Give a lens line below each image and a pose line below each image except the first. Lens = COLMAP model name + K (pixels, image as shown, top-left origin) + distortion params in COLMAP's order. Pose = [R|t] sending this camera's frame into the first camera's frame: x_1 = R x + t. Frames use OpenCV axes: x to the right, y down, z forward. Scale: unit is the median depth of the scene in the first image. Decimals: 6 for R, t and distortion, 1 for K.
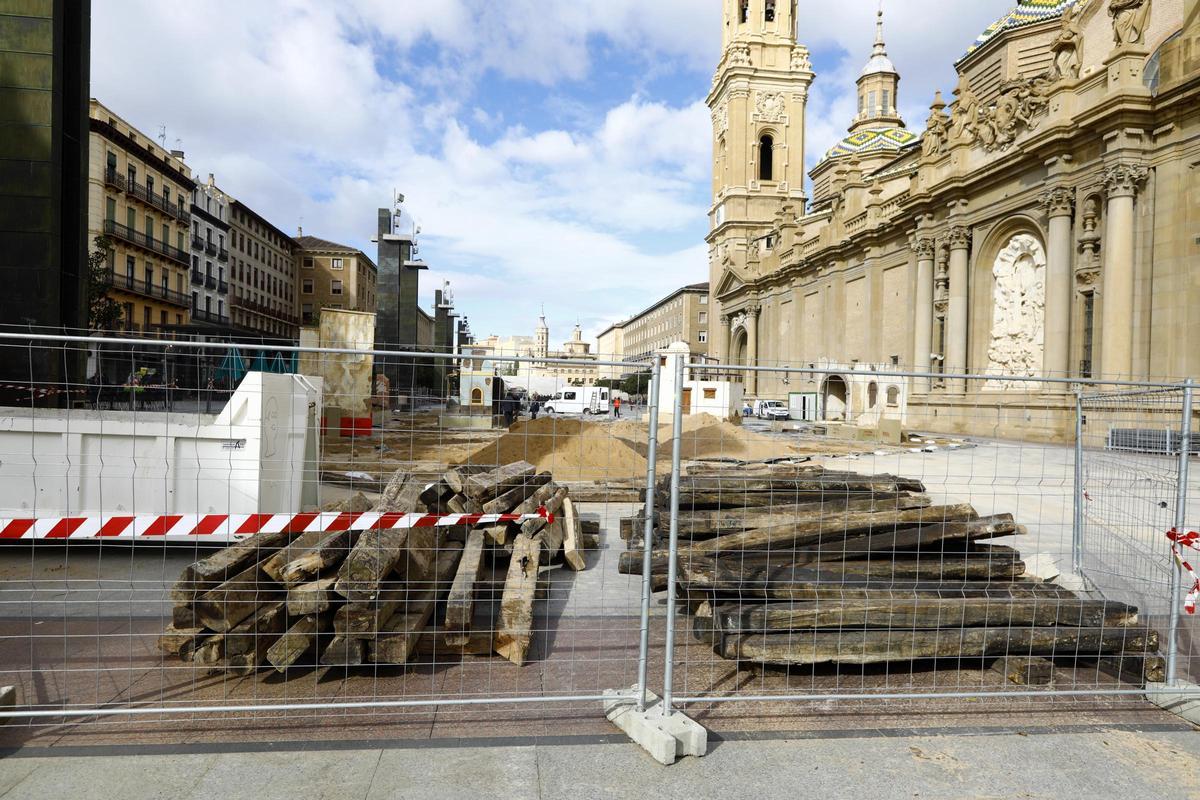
lens RADIAL K [[719.0, 0, 600.0], [0, 719.0, 400.0], [0, 0, 1]] dist [-0.000130, 0.003070]
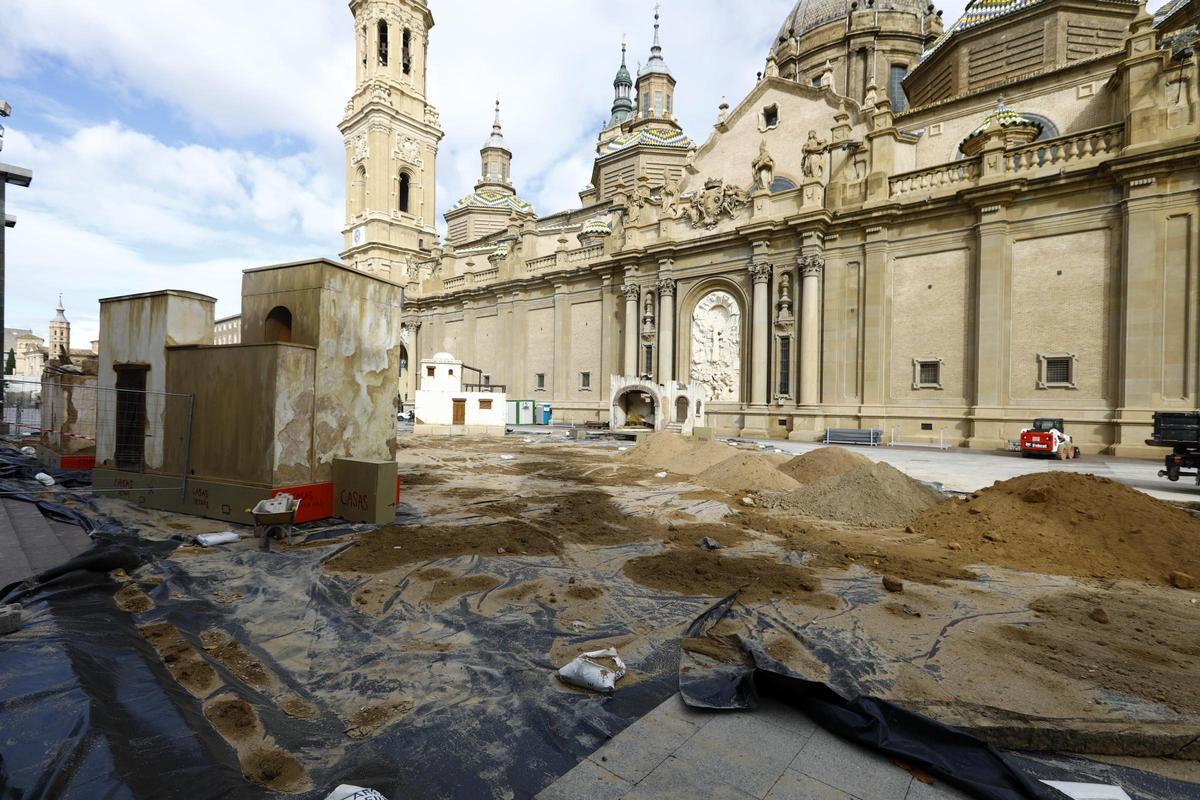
lens RADIAL K [[539.9, 0, 602.6], [0, 539.9, 402.7], [0, 0, 1]] dist [-0.000713, 0.001180]
pose [[0.729222, -0.009426, 0.684212, -0.261173], [0.005002, 0.999952, 0.008444, -0.017047], [-0.684259, -0.002736, 0.729234, 0.316321]]
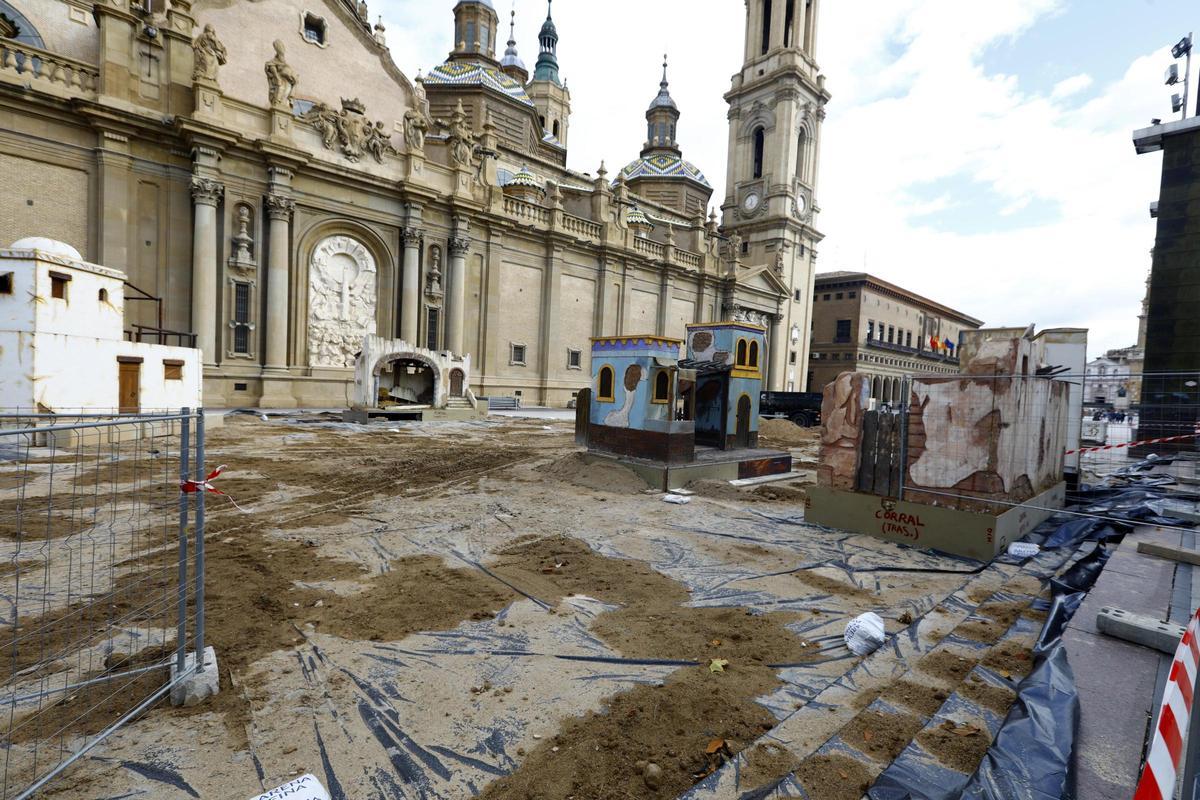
lens RADIAL K [[539.9, 0, 602.6], [0, 539.9, 402.7], [0, 0, 1]] dist [-0.000713, 0.001180]
pose [[-0.571390, -0.075938, 0.817158, -0.345630], [-0.051068, 0.997070, 0.056949, -0.023723], [-0.819088, -0.009191, -0.573594, 0.977906]]
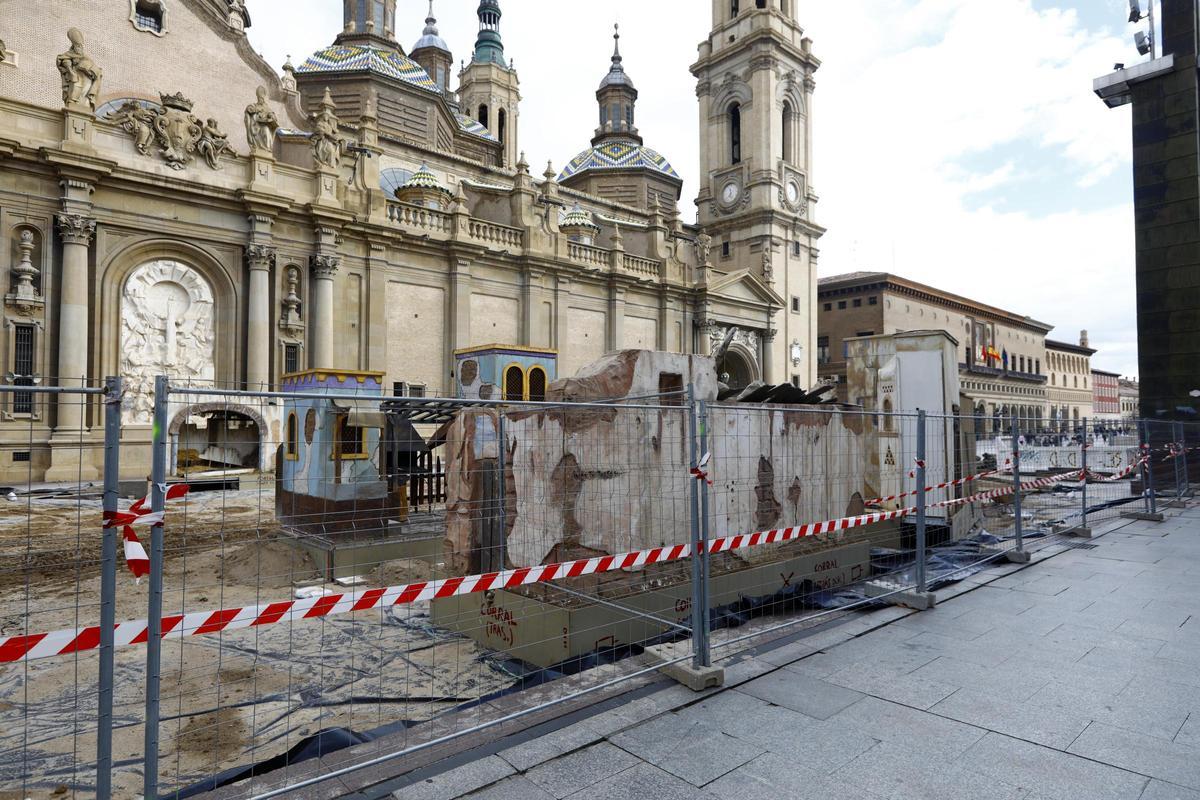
lens RADIAL K [[678.5, 0, 600.0], [0, 678.5, 400.0], [0, 0, 1]] dist [-0.001845, 0.001342]
pose [[-0.566953, 0.012499, 0.823655, -0.396908], [-0.001826, 0.999863, -0.016430, -0.027149], [-0.823748, -0.010819, -0.566853, 0.874235]]
